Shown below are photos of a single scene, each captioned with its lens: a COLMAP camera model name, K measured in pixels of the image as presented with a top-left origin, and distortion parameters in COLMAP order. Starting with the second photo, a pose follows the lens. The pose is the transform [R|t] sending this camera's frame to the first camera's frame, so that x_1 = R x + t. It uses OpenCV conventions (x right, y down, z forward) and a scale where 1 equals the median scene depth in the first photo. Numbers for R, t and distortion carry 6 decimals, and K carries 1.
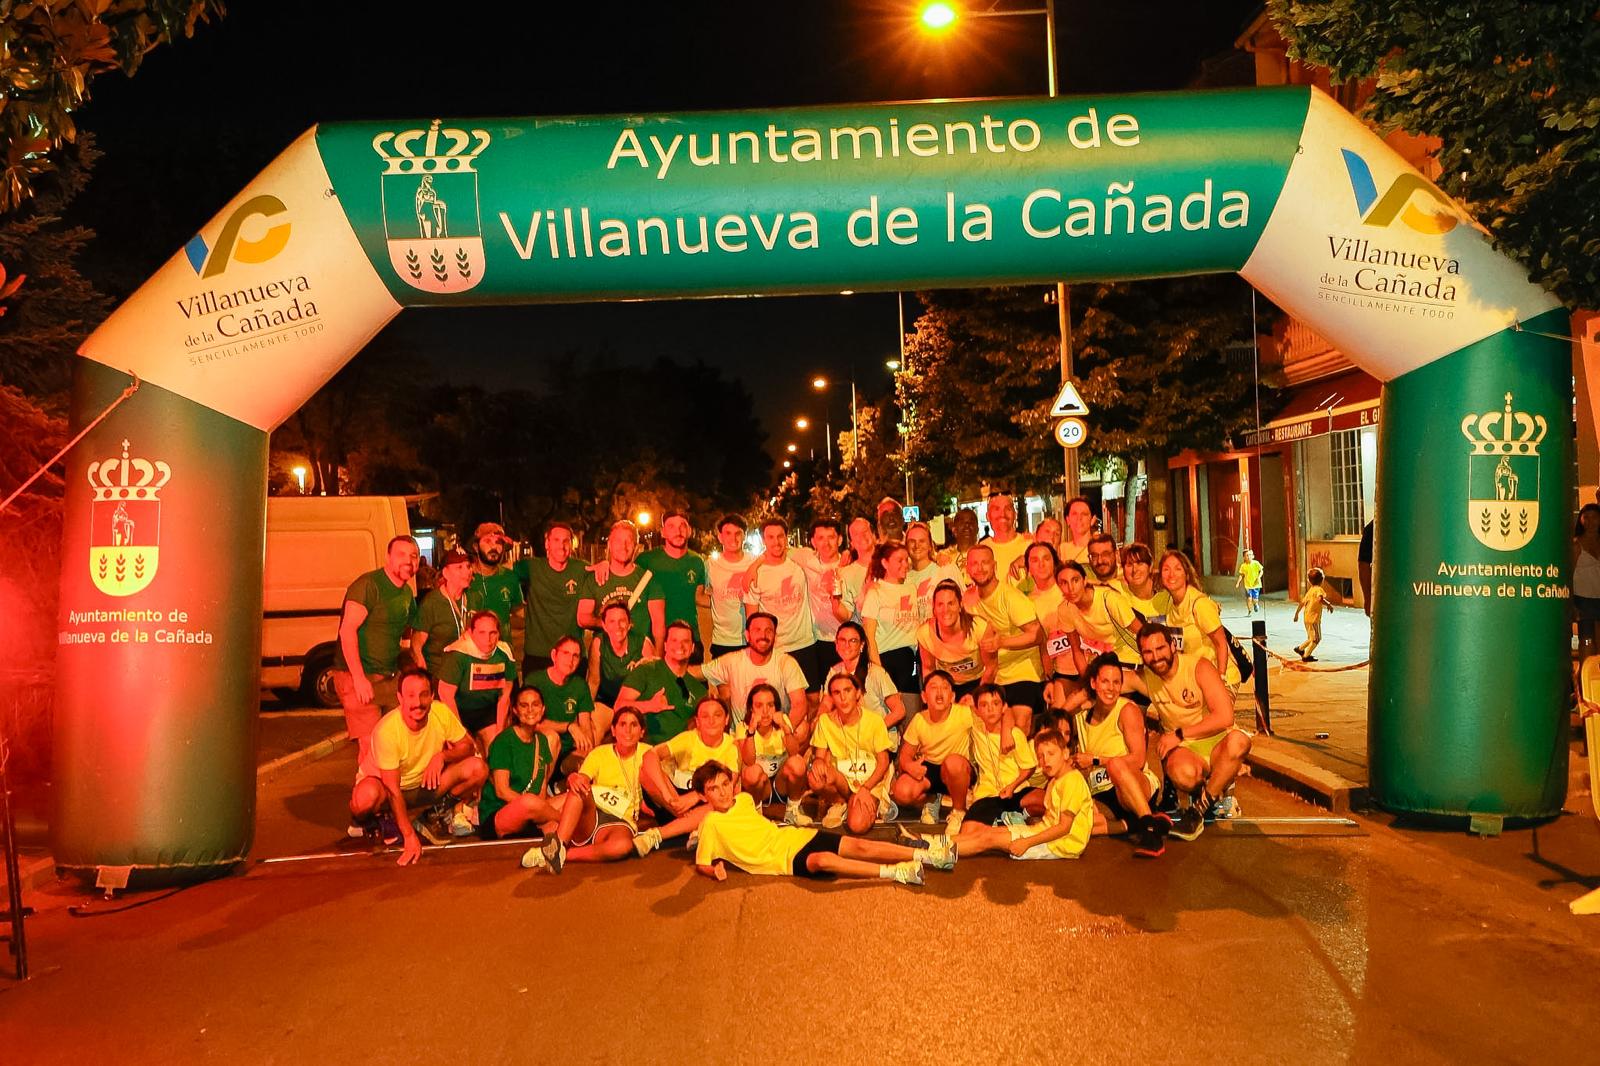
lens RADIAL K [[1572.1, 0, 798.8], [0, 1572.1, 488.6], [0, 0, 1]] dist [-0.013583, 0.002622]
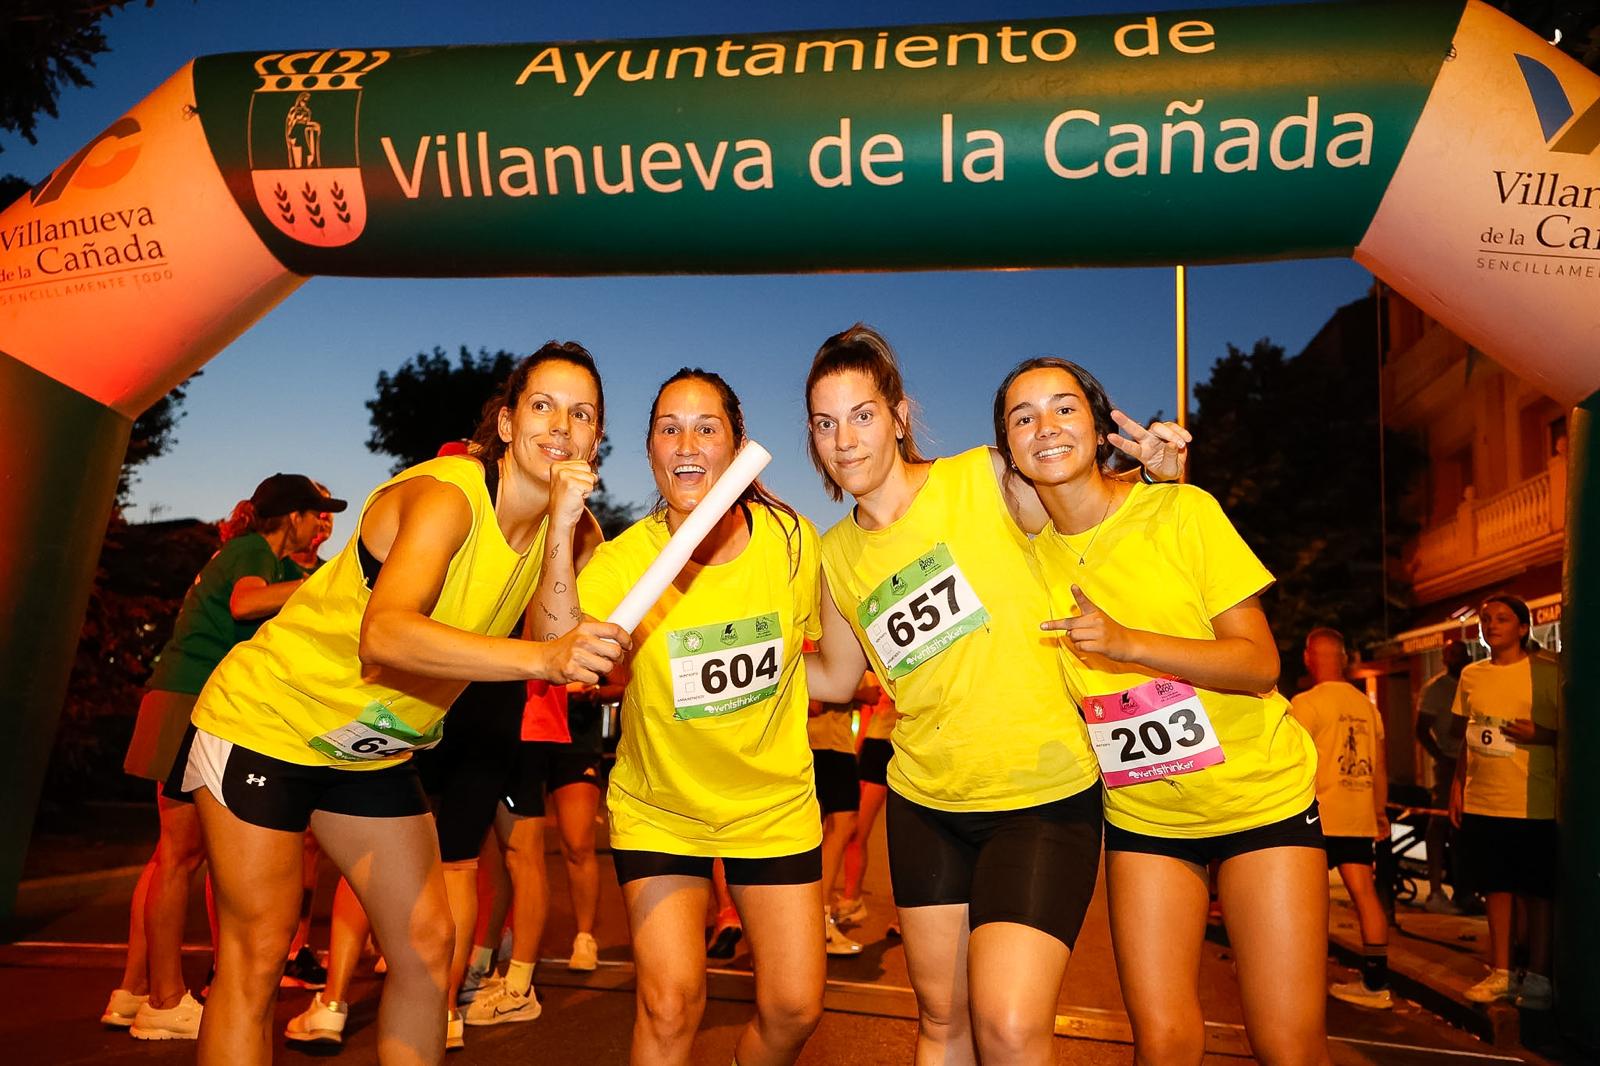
lens RADIAL K [[1236.6, 0, 800.0], [0, 1236.6, 533.0], [0, 0, 1]] dist [0.011163, -0.002432]
pose [[0.985375, 0.054093, -0.161584, 0.132682], [-0.075932, 0.988311, -0.132195, 0.091408], [0.152545, 0.142531, 0.977965, 0.440144]]
